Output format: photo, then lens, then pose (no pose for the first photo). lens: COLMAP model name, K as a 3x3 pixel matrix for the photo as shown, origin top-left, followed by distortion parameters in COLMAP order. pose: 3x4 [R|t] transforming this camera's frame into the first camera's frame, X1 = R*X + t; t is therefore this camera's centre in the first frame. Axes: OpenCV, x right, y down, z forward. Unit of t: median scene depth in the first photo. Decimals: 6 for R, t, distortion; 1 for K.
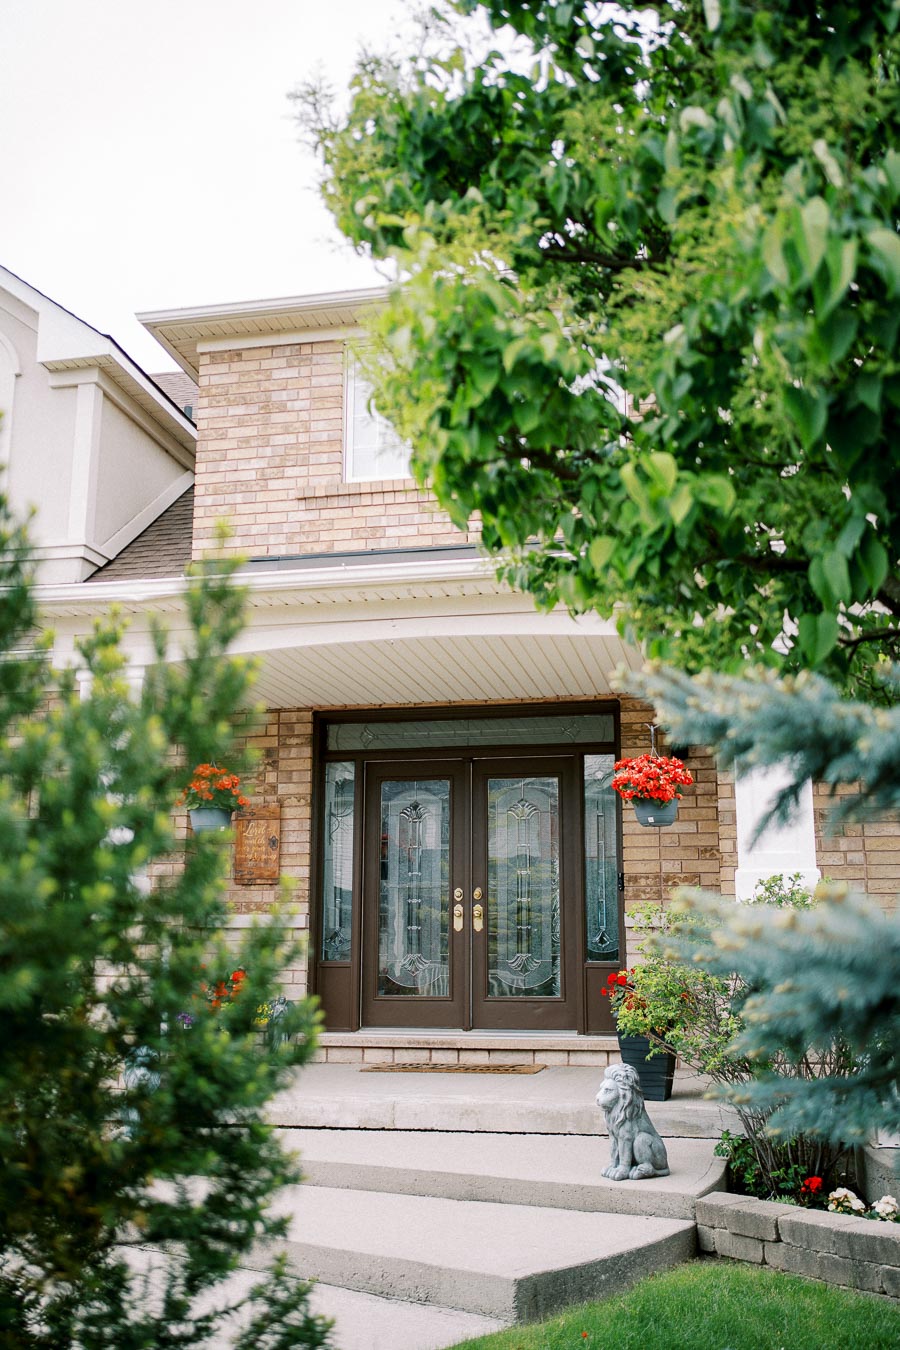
lens RADIAL K [[1336.7, 0, 450.0], [0, 1336.7, 675.0], [0, 0, 1]] dist [0.012560, 0.006105]
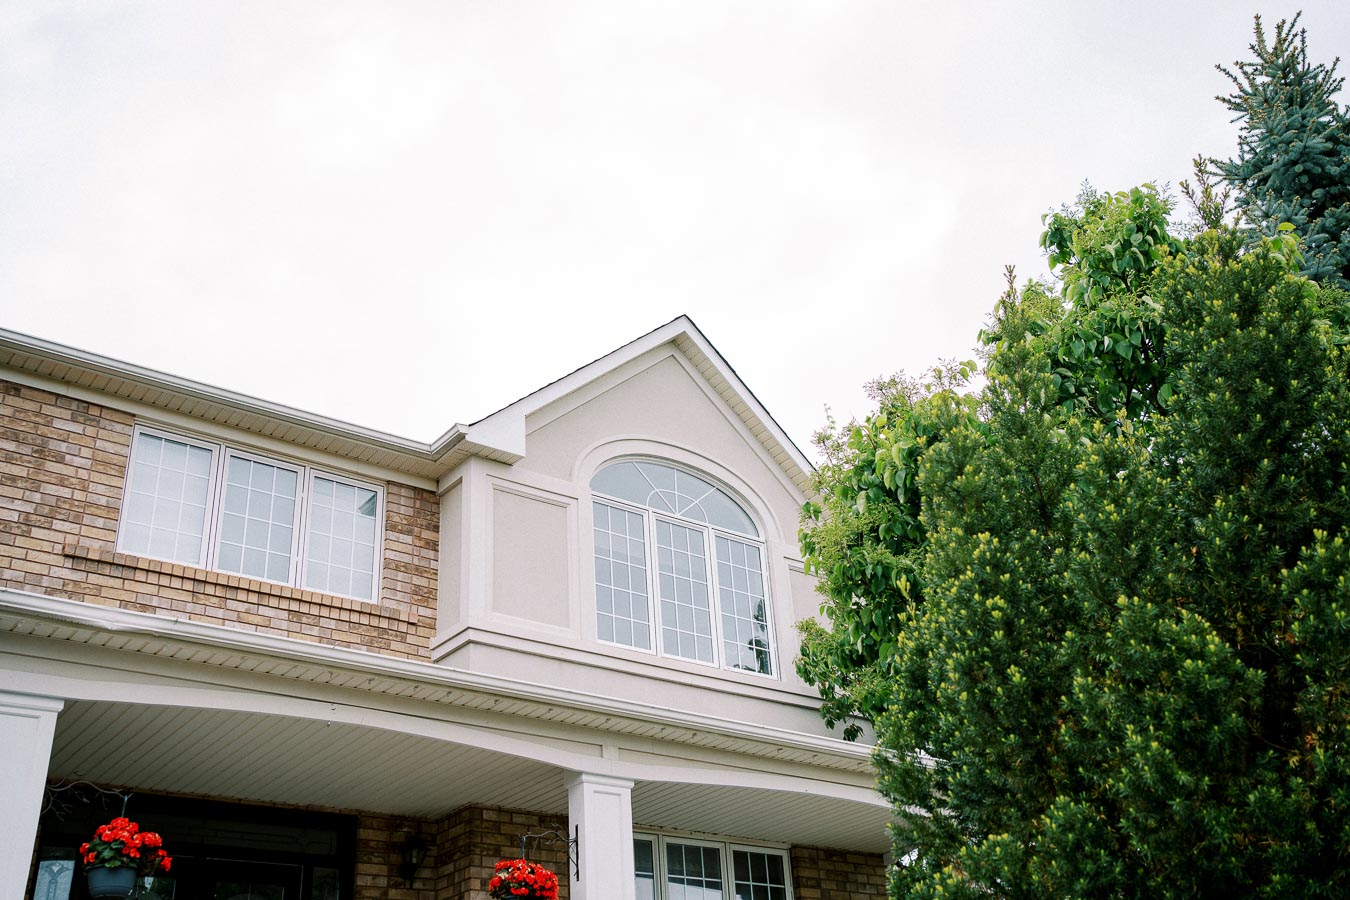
lens RADIAL K [[1336.7, 0, 675.0], [0, 1336.7, 450.0], [0, 0, 1]] dist [0.012560, 0.006105]
pose [[0.661861, 0.325717, 0.675166, -0.493005], [-0.116108, 0.934343, -0.336930, 0.070298], [-0.740580, 0.144609, 0.656223, 0.033423]]
